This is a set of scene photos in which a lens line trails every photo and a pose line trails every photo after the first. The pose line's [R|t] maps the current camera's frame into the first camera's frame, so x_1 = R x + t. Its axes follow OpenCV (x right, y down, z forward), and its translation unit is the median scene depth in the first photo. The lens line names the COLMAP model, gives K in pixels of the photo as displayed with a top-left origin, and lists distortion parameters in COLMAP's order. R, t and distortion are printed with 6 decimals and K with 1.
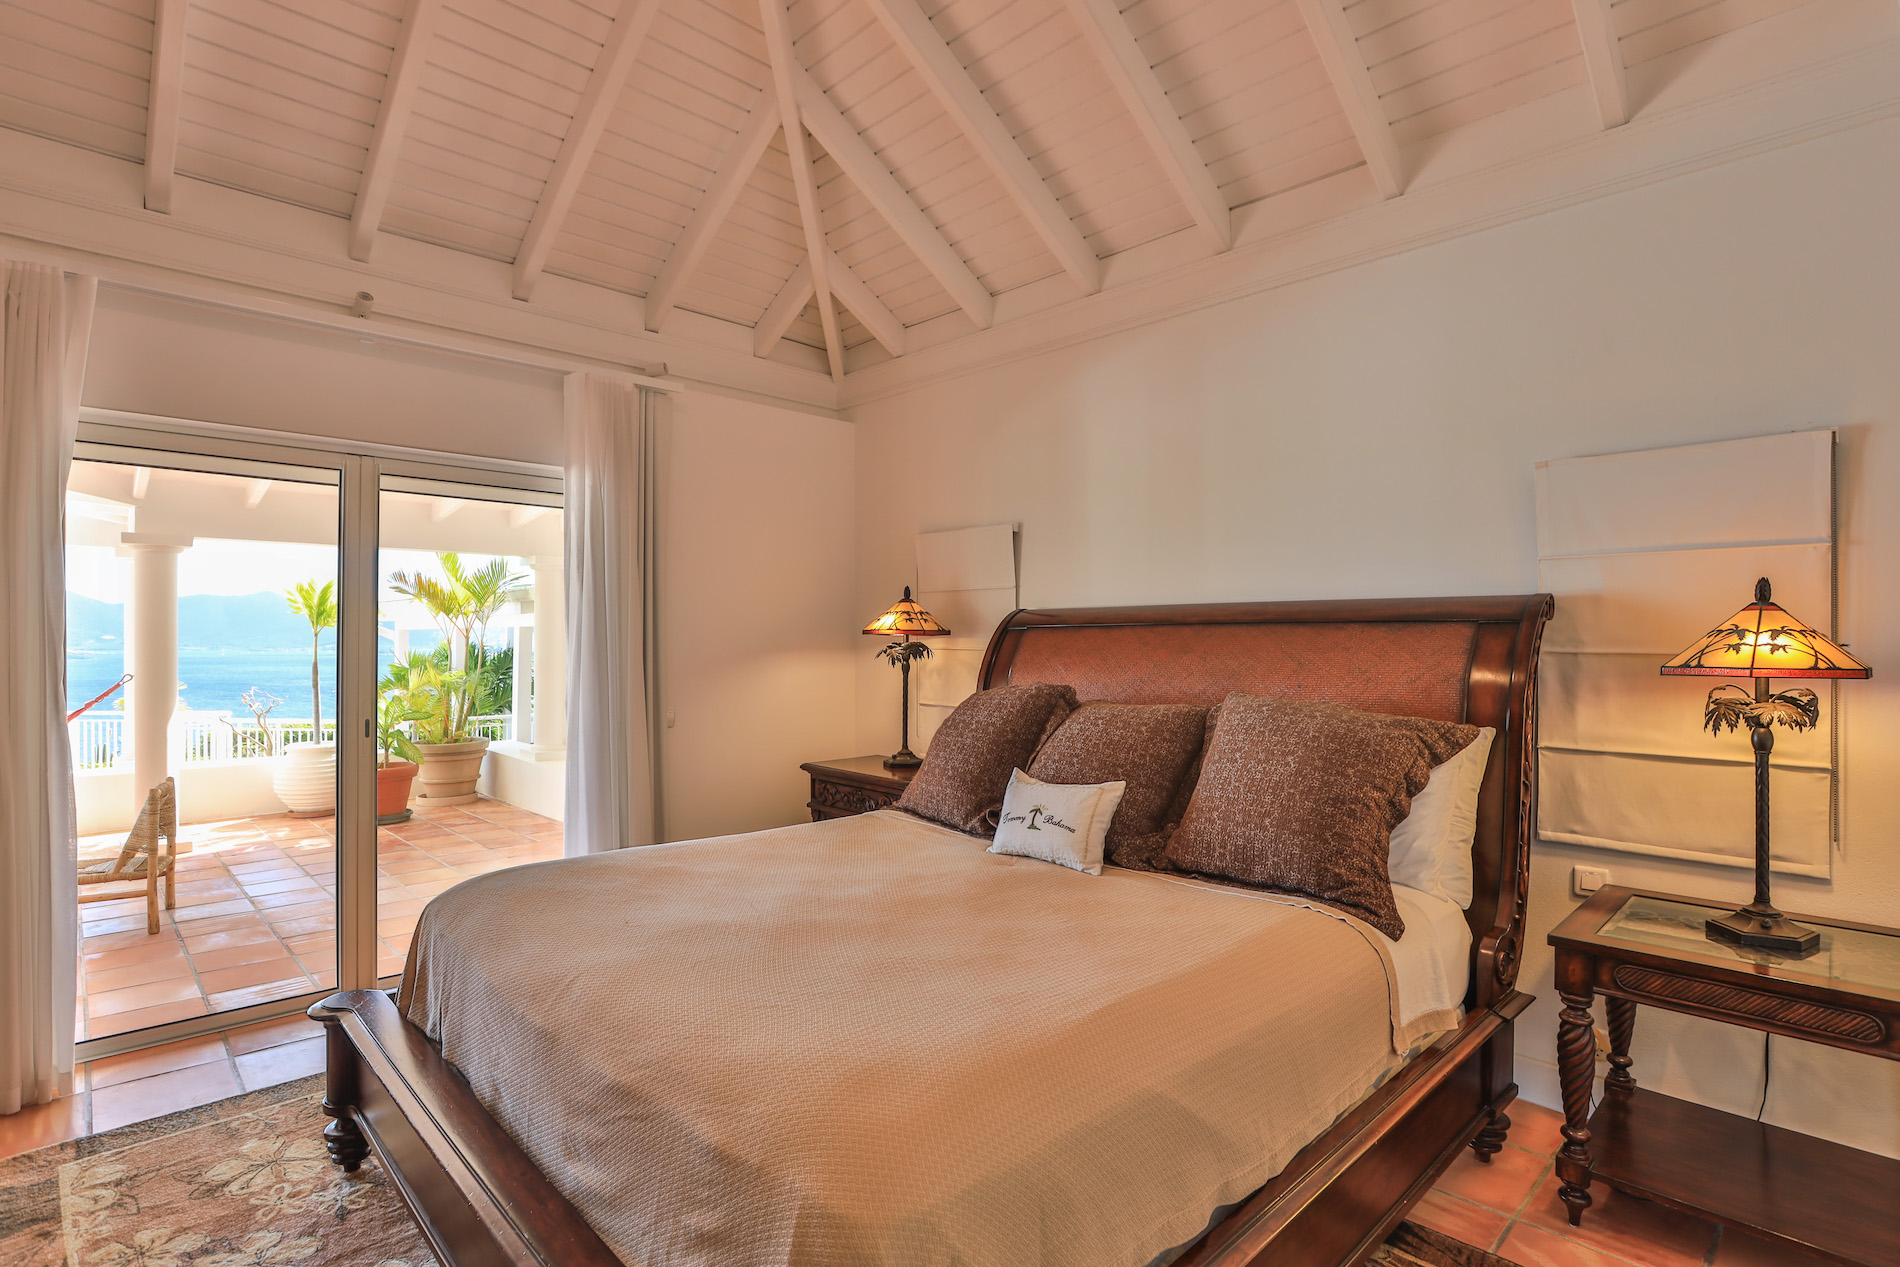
lens RADIAL K [[932.1, 0, 950.0], [0, 932.1, 633.5], [0, 0, 1]] dist [-0.003366, 0.000335]
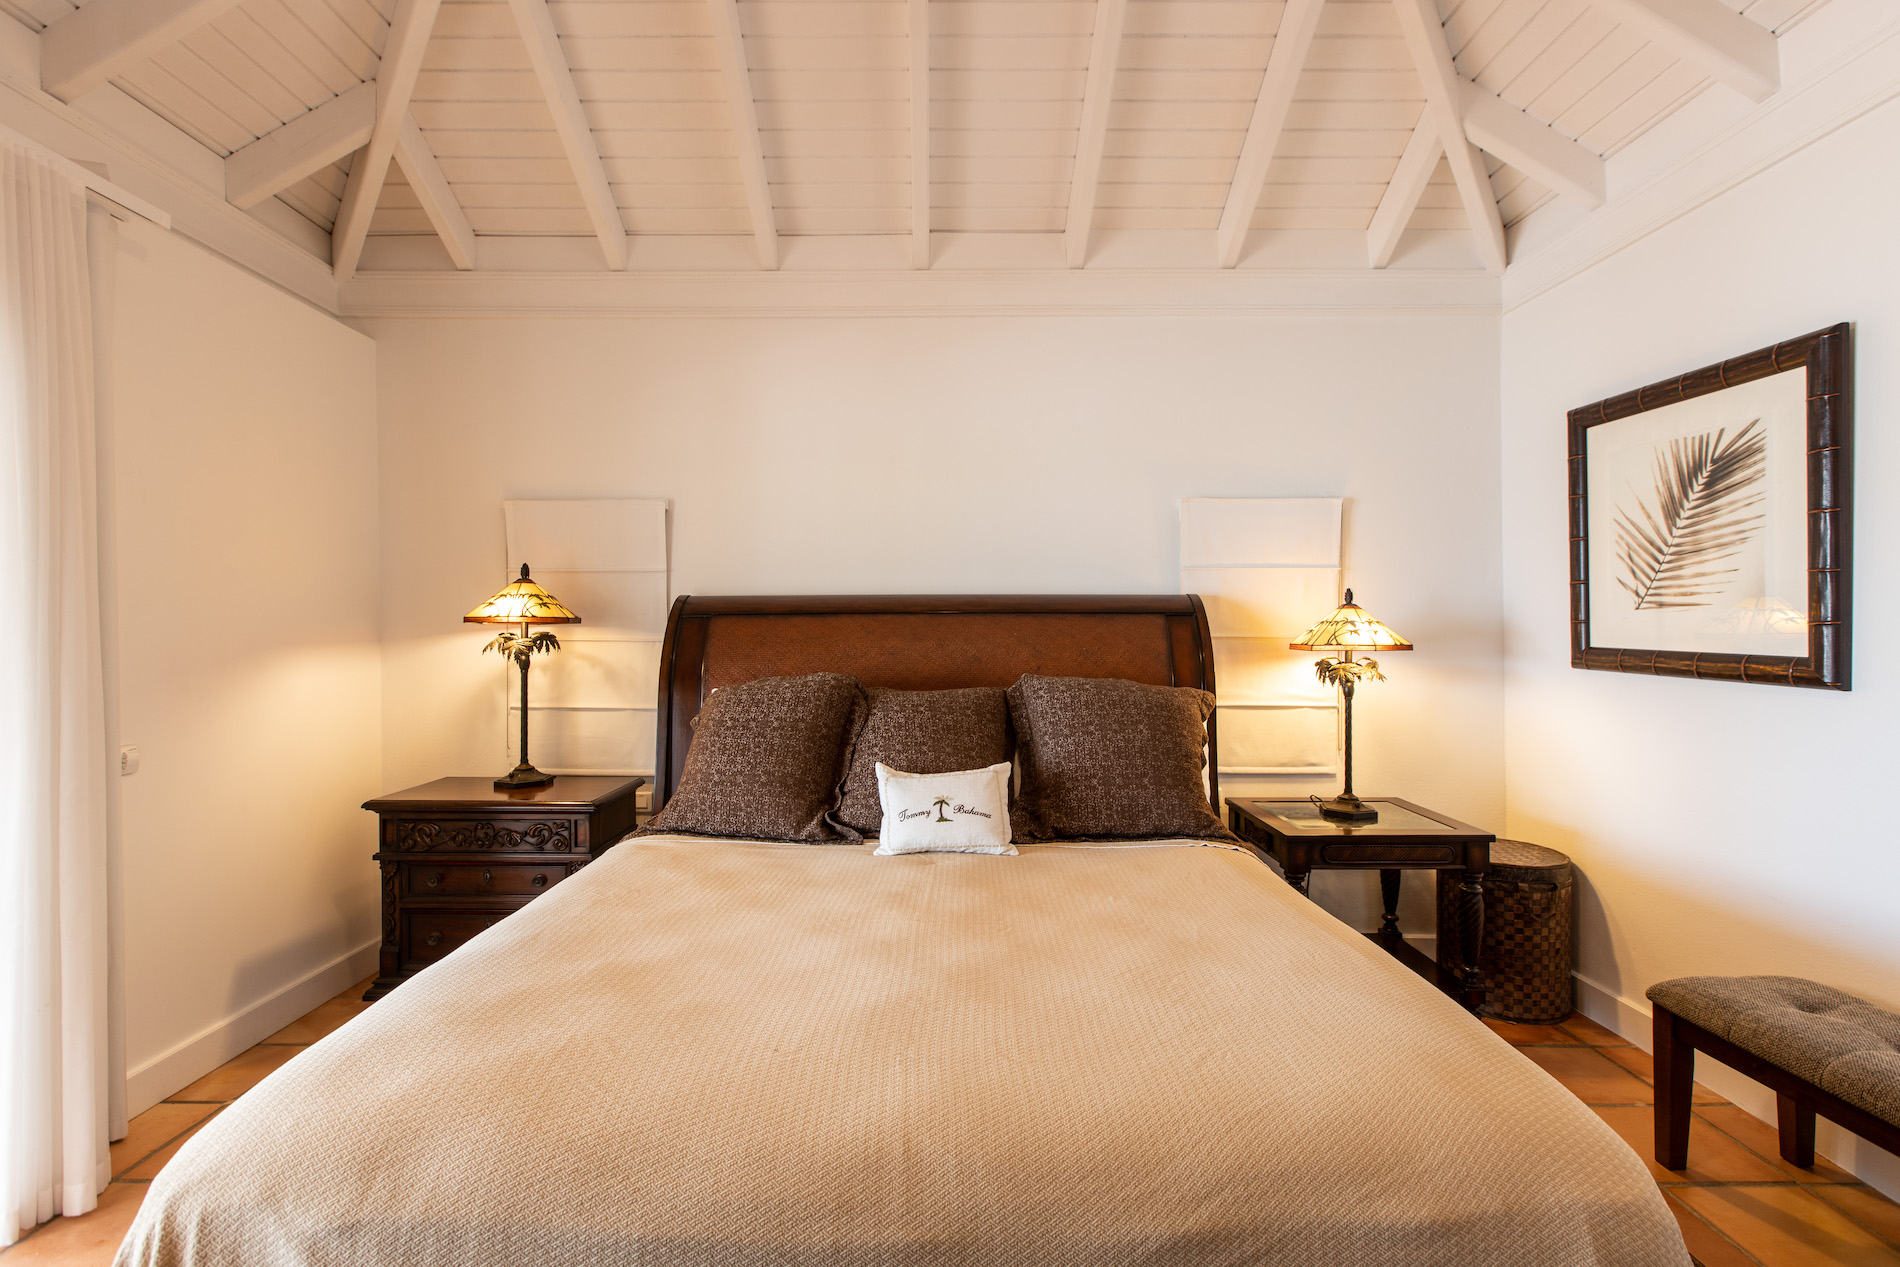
lens RADIAL K [[851.3, 0, 944.3], [0, 851.3, 640.4], [0, 0, 1]] dist [0.033429, -0.007500]
pose [[0.712620, -0.010354, 0.701474, -0.462012], [-0.002180, 0.999854, 0.016973, 0.004437], [-0.701547, -0.013624, 0.712493, 0.316465]]
